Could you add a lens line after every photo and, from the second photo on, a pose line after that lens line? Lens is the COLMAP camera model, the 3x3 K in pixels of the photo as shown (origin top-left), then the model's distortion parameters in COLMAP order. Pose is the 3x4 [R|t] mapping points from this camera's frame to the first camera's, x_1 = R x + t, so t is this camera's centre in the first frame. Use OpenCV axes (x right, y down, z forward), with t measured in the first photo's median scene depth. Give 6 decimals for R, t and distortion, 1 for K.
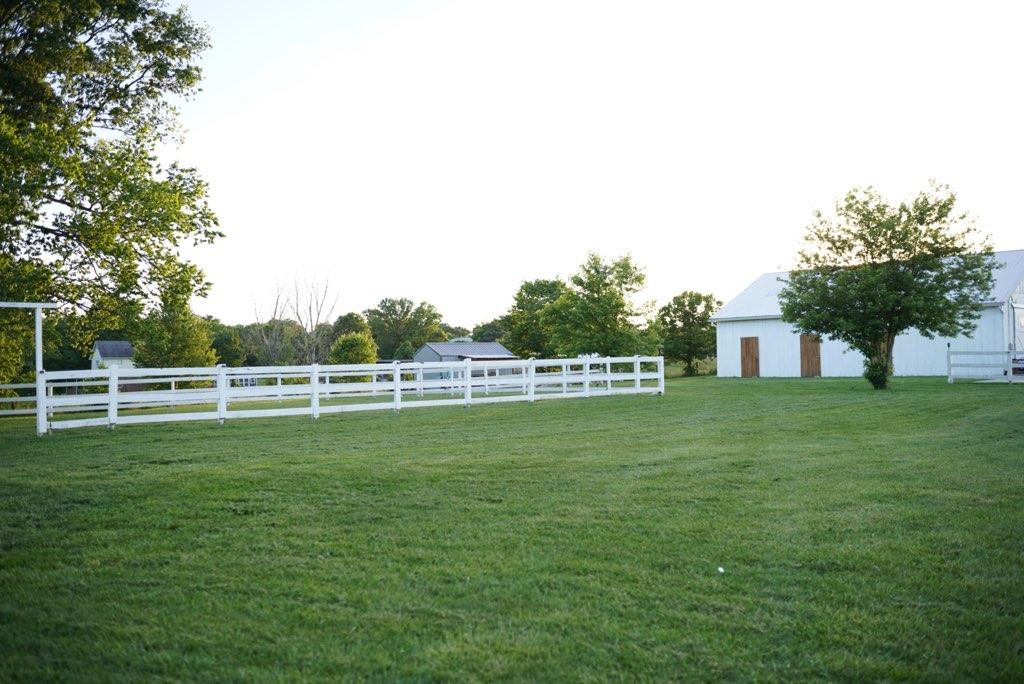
lens RADIAL K [[1016.3, 0, 515.8], [0, 1016.3, 329.6], [0, 0, 1]] dist [0.021525, -0.000734]
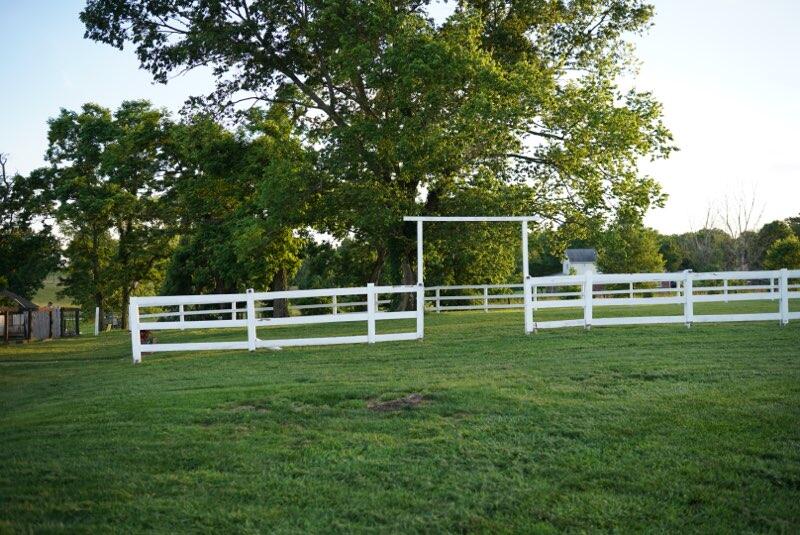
lens RADIAL K [[785.6, 0, 401.9], [0, 785.6, 273.1], [0, 0, 1]] dist [-0.044791, 0.123245]
pose [[0.827844, -0.002609, -0.560952, -0.059330], [0.026690, 0.999040, 0.034742, 0.001788], [0.560323, -0.043732, 0.827119, 0.130473]]
